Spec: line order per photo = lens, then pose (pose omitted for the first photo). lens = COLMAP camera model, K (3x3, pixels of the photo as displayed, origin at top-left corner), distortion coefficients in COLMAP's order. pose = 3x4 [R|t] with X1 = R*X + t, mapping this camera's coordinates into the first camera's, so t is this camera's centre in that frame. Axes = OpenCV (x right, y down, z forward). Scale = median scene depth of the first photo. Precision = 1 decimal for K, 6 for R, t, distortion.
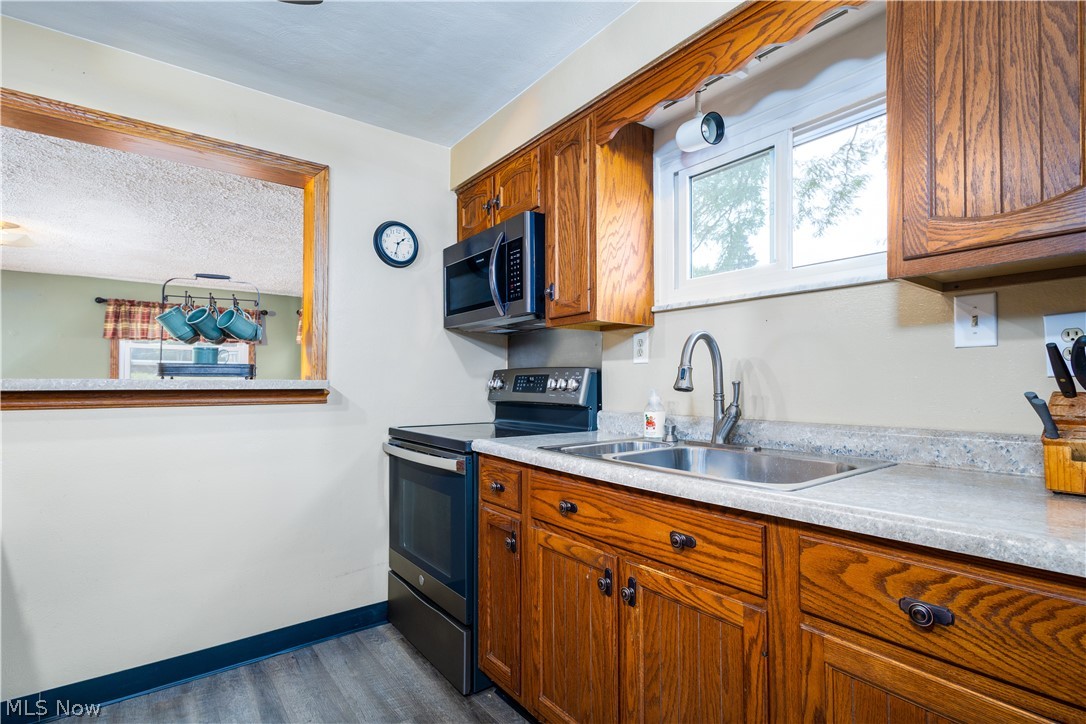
lens RADIAL K [[526.5, 0, 533.7], [0, 526.5, 372.1], [0, 0, 1]] dist [0.009170, -0.000181]
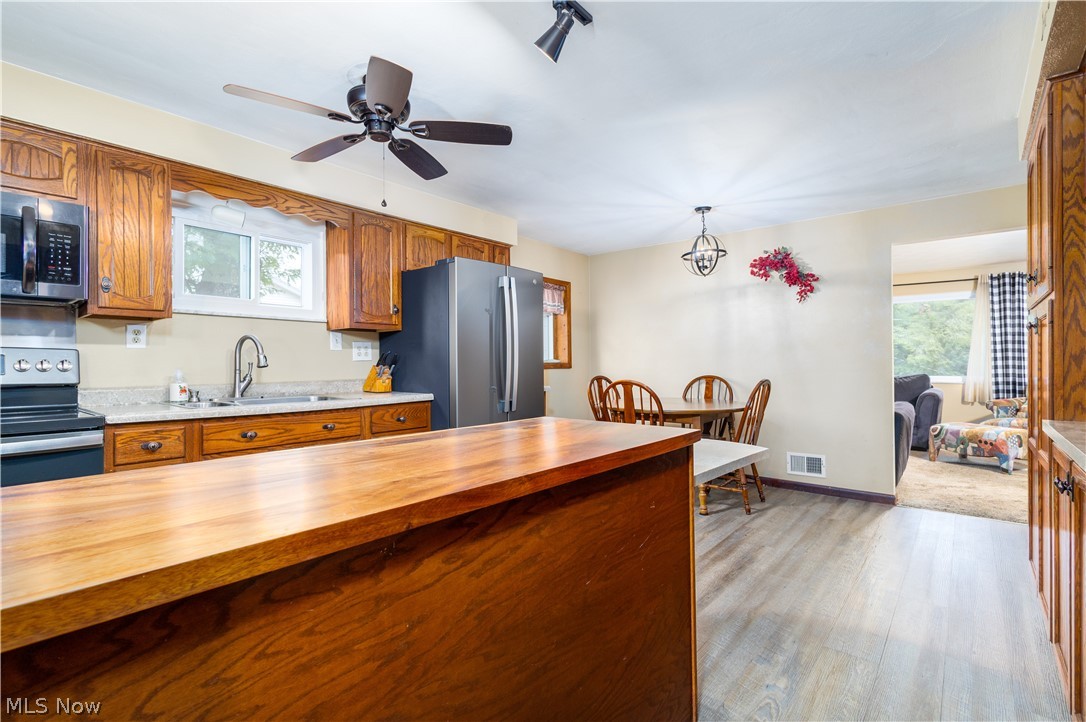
lens RADIAL K [[489.4, 0, 540.8], [0, 489.4, 358.1], [0, 0, 1]] dist [0.003834, -0.000117]
pose [[-0.216483, 0.008603, 0.976248, -1.734784], [-0.018266, 0.999750, -0.012861, 0.006816], [-0.976115, -0.020616, -0.216272, 0.426442]]
